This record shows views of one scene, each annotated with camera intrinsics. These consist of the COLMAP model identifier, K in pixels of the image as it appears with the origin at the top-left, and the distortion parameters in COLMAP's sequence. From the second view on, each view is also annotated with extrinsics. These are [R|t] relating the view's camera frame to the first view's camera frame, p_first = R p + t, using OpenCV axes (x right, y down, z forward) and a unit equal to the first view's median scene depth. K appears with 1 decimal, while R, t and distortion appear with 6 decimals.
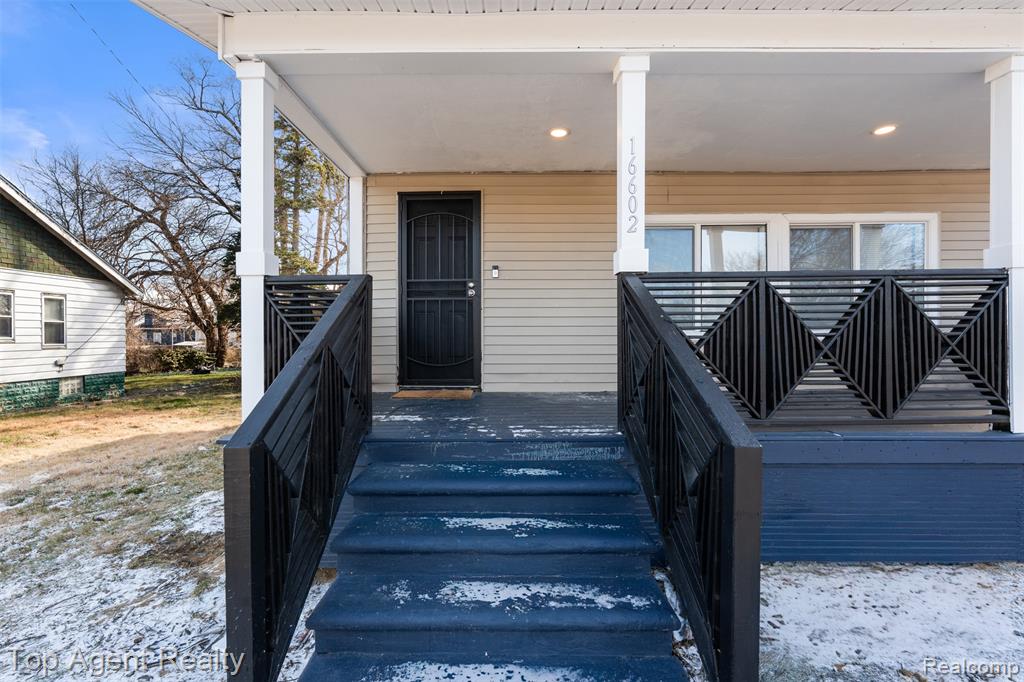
lens RADIAL K [[457.4, 0, 503.0], [0, 457.4, 336.3], [0, 0, 1]] dist [-0.002359, -0.001216]
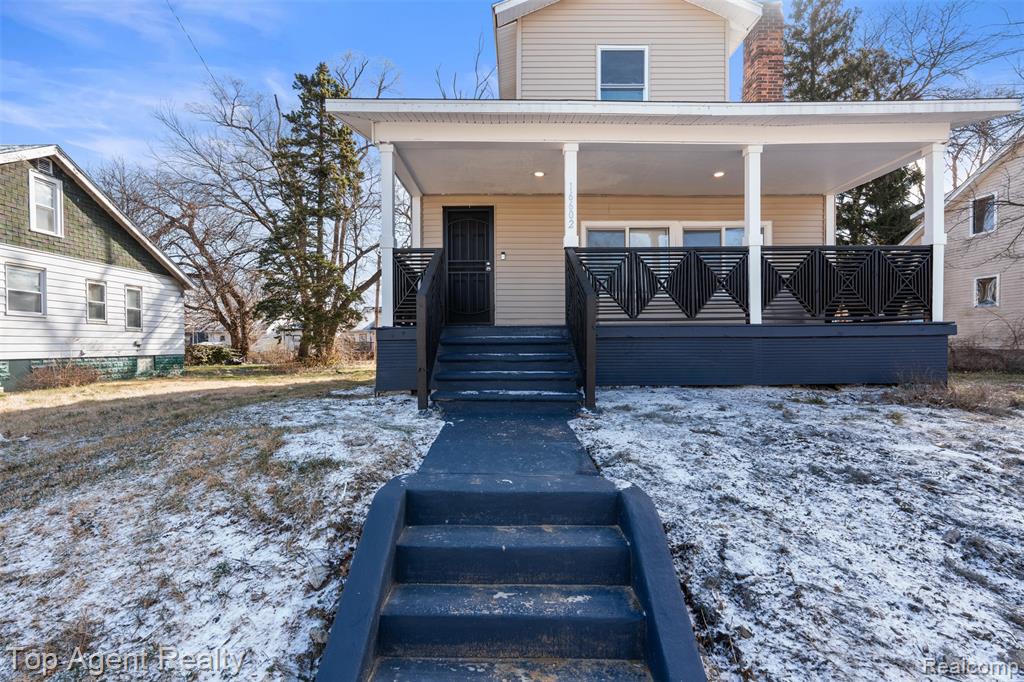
lens RADIAL K [[457.4, 0, 518.1], [0, 457.4, 346.1], [0, 0, 1]] dist [-0.002359, -0.001216]
pose [[0.999588, -0.001755, 0.028640, -0.003762], [0.001735, 0.999998, 0.000696, 0.067047], [-0.028641, -0.000646, 0.999590, -0.233805]]
